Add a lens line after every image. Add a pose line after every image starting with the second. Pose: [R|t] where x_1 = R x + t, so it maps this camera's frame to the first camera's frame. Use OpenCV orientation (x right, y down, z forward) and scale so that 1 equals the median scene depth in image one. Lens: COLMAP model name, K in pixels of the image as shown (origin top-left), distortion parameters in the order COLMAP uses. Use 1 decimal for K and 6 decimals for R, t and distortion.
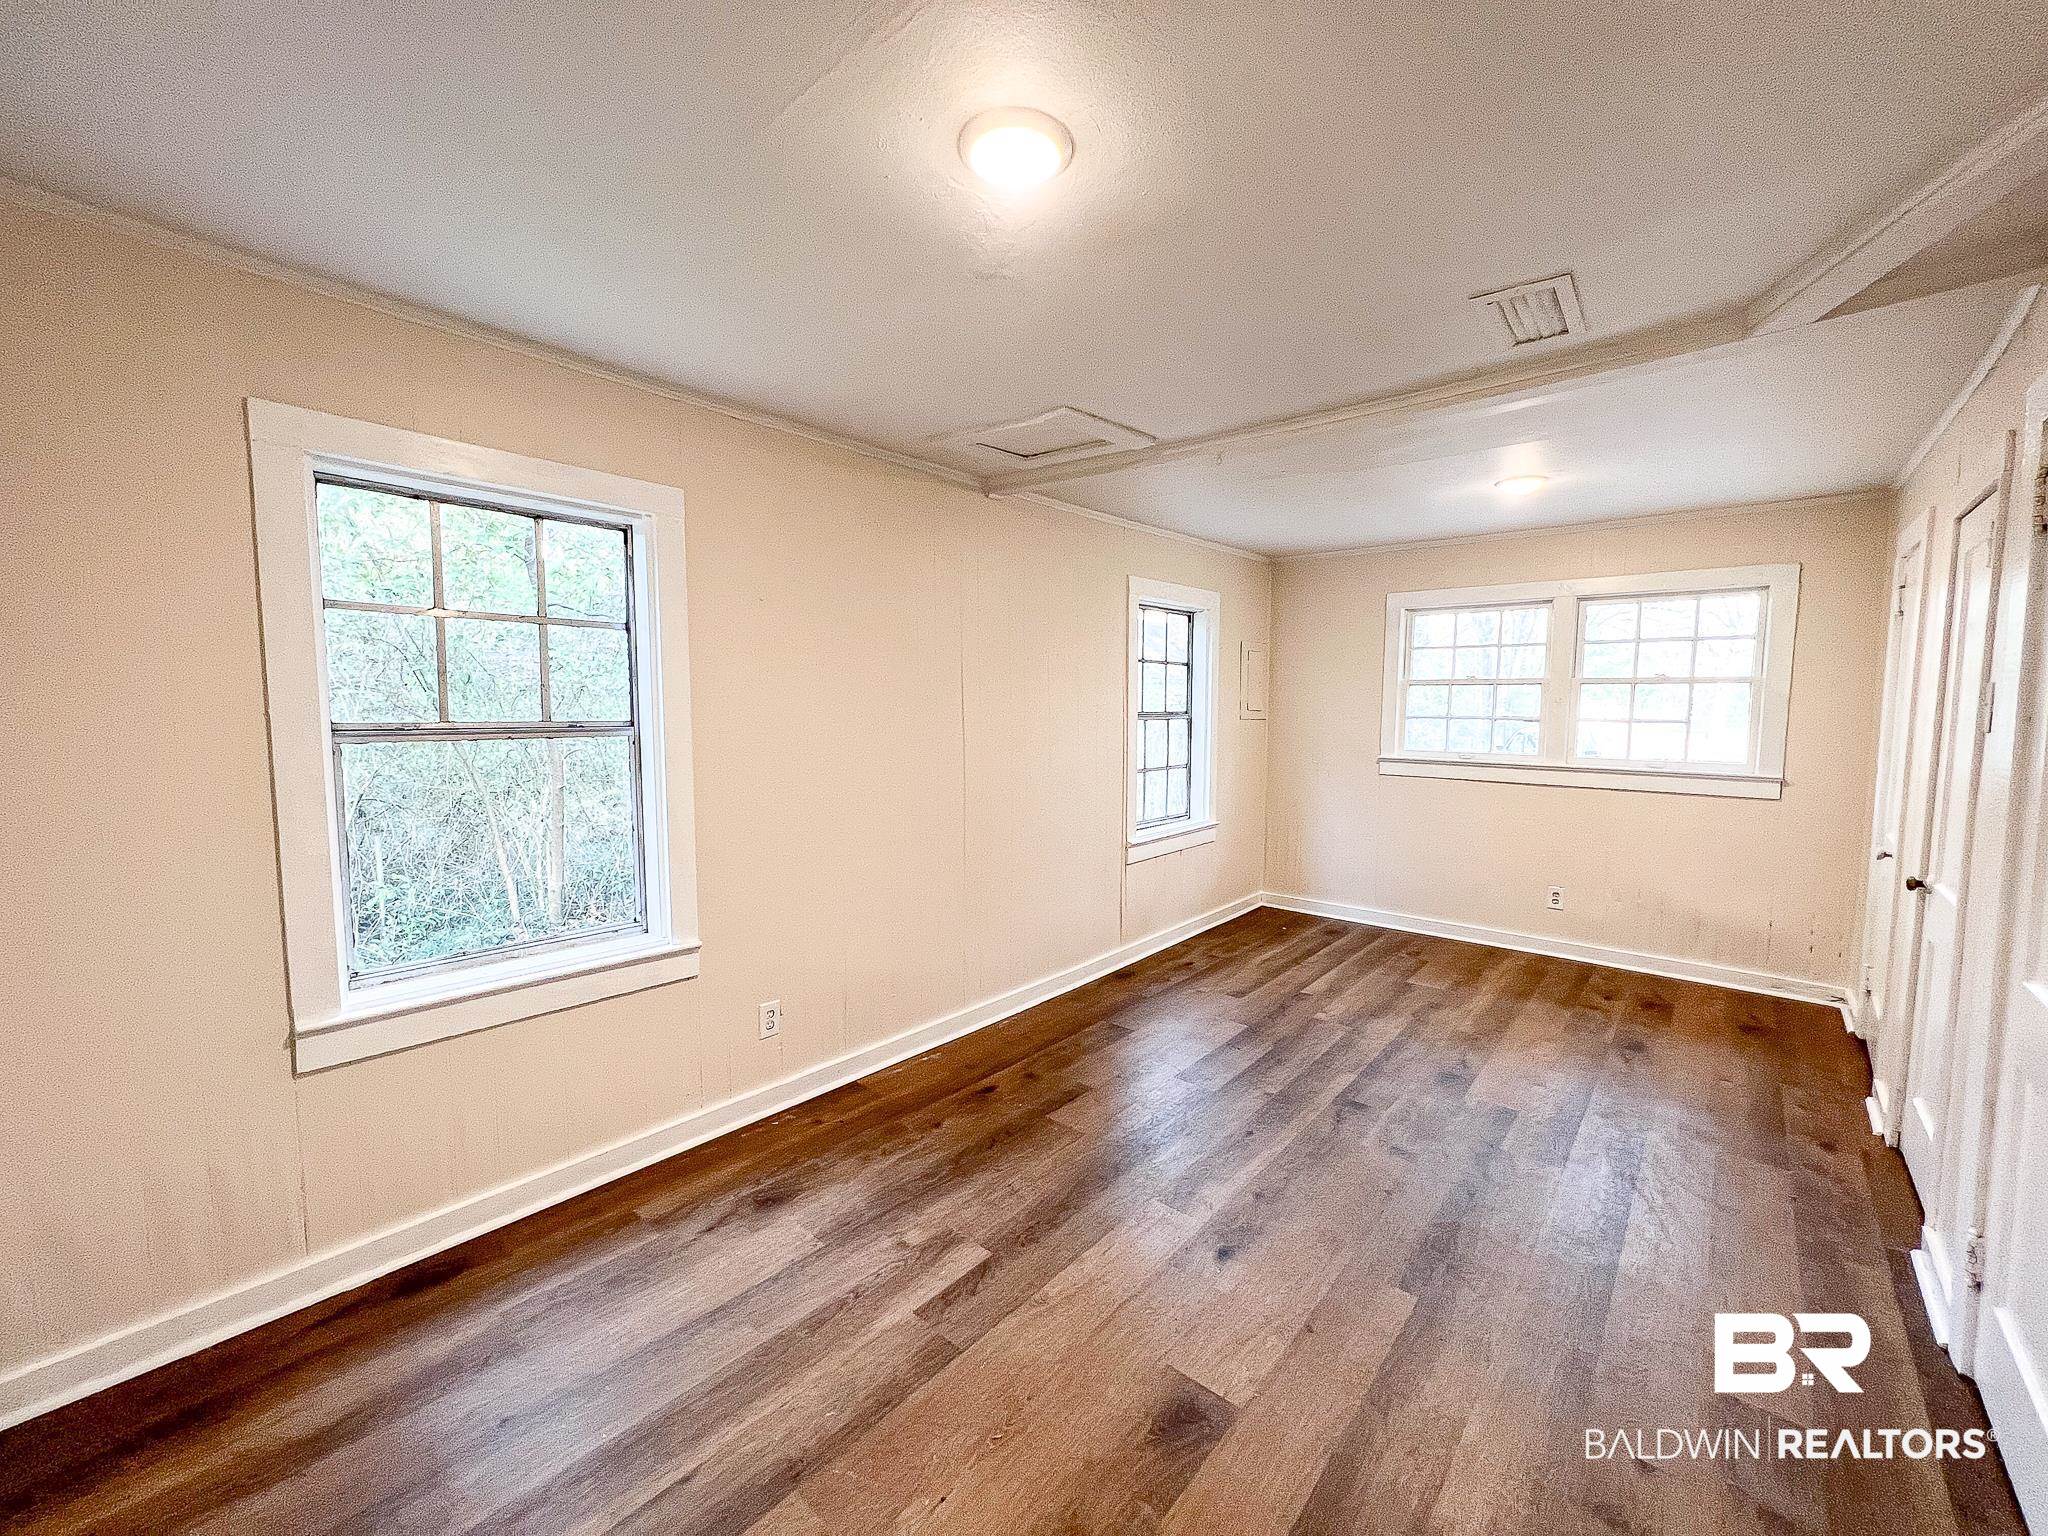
lens RADIAL K [[814.1, 0, 1019.5], [0, 814.1, 772.6], [0, 0, 1]] dist [-0.003105, 0.000515]
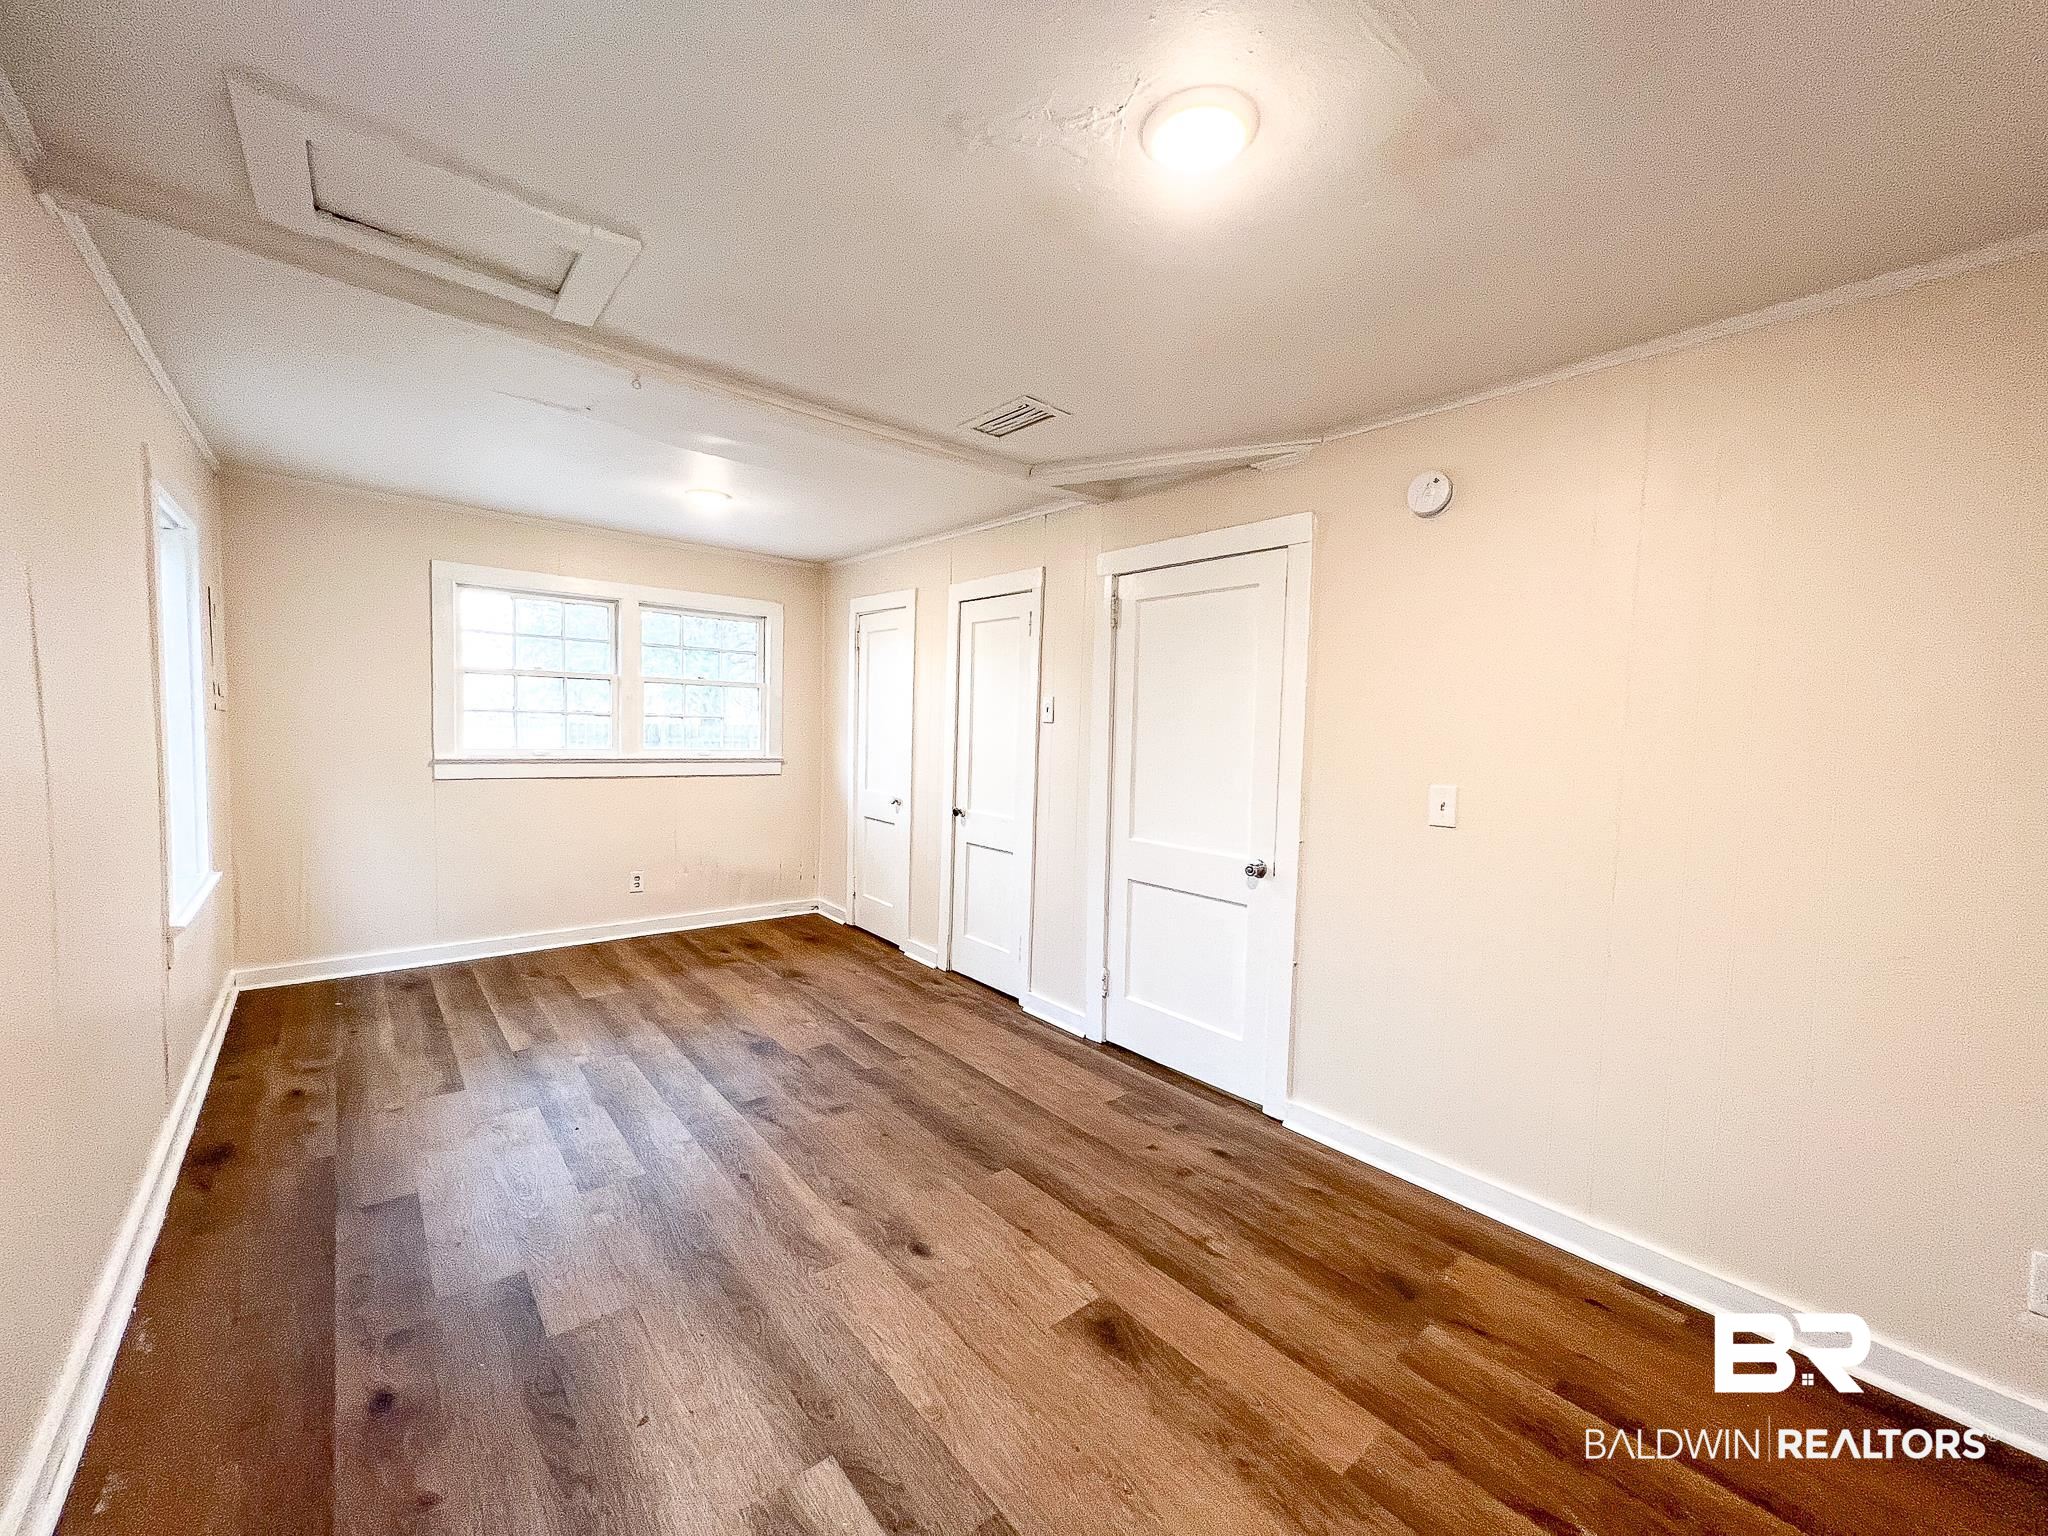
lens RADIAL K [[814.1, 0, 1028.6], [0, 814.1, 770.2], [0, 0, 1]] dist [-0.003105, 0.000515]
pose [[0.148287, -0.055350, 0.987394, -0.345538], [0.056432, 0.997279, 0.047429, -0.015167], [-0.987333, 0.048687, 0.151007, 0.355585]]
